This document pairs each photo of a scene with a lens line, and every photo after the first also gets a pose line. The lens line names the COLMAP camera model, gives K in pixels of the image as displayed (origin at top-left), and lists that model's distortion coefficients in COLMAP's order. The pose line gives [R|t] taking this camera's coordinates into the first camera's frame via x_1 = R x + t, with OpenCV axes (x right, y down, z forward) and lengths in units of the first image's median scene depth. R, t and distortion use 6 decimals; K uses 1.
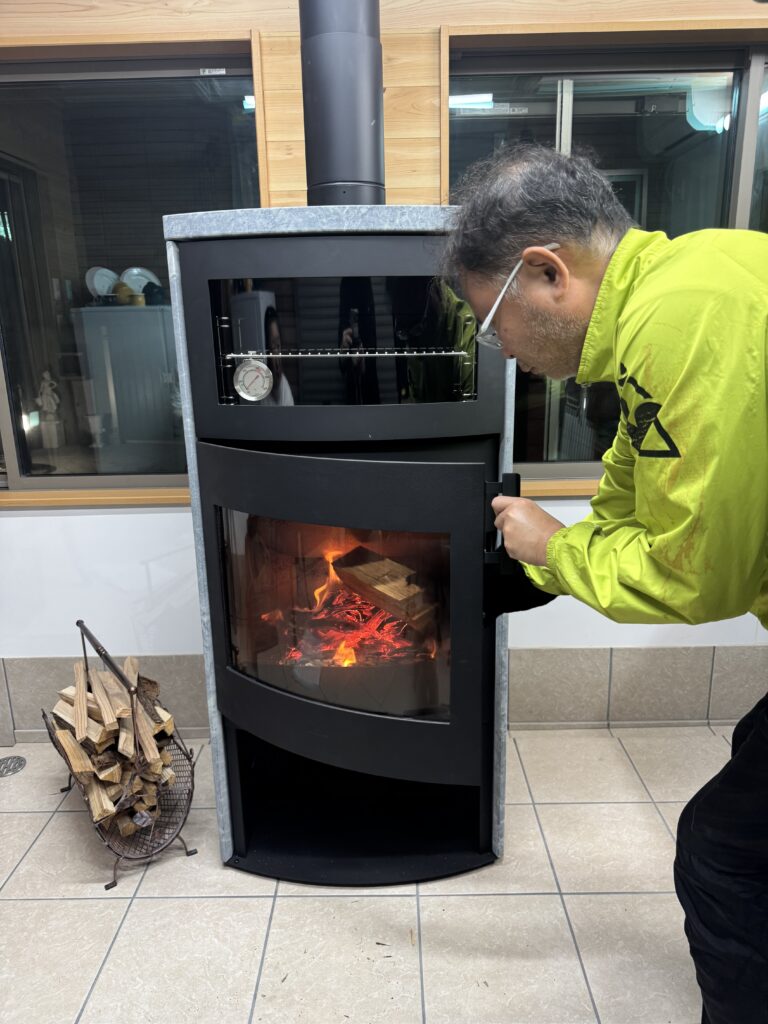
lens RADIAL K [[727.8, 0, 386.7], [0, 727.8, 515.2], [0, 0, 1]] dist [0.002847, -0.012470]
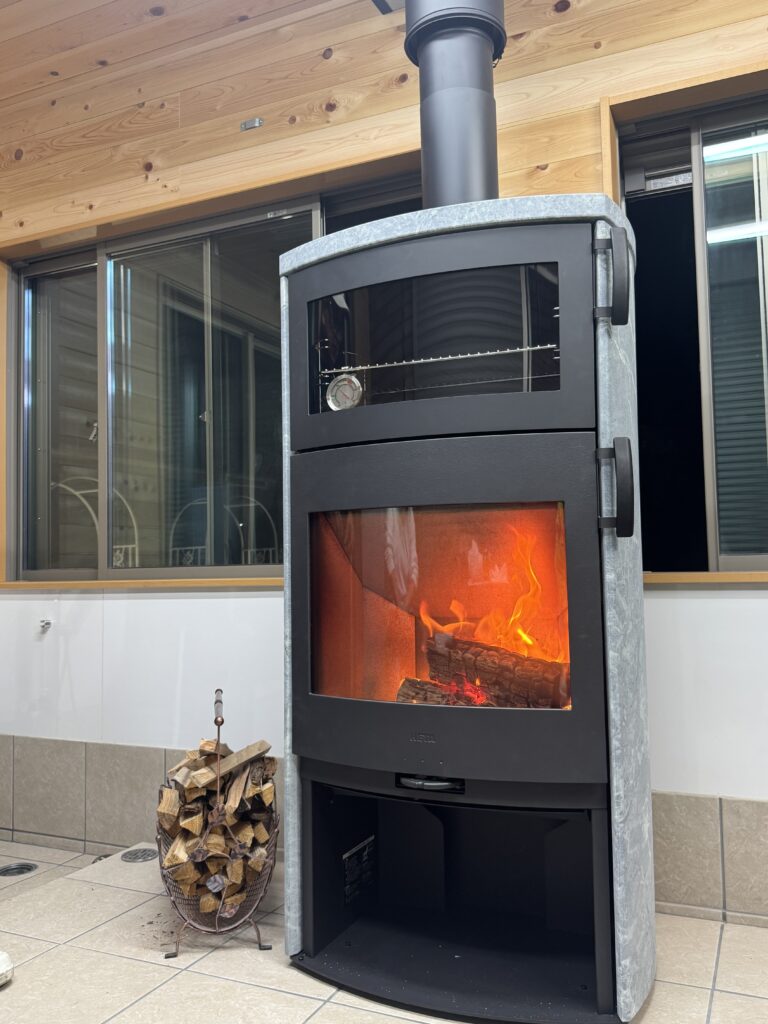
lens RADIAL K [[852.9, 0, 381.7], [0, 852.9, 512.8], [0, 0, 1]] dist [0.023284, -0.053201]
pose [[0.911380, -0.021746, -0.410990, 0.302595], [-0.105055, 0.953231, -0.283399, 0.264704], [0.397931, 0.301460, 0.866471, 0.033215]]
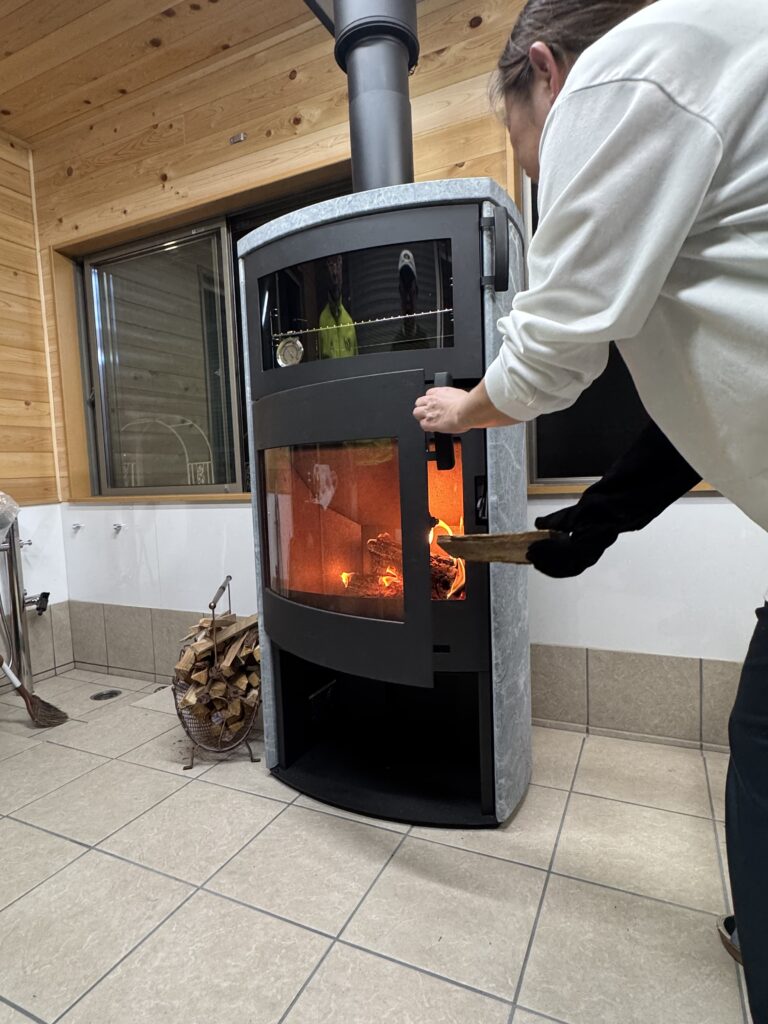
lens RADIAL K [[572.6, 0, 384.7], [0, 572.6, 510.4], [0, 0, 1]] dist [-0.014773, 0.007194]
pose [[0.906006, 0.014222, -0.423026, 0.343290], [-0.086125, 0.984721, -0.151350, 0.194146], [0.414410, 0.173557, 0.893388, 0.187776]]
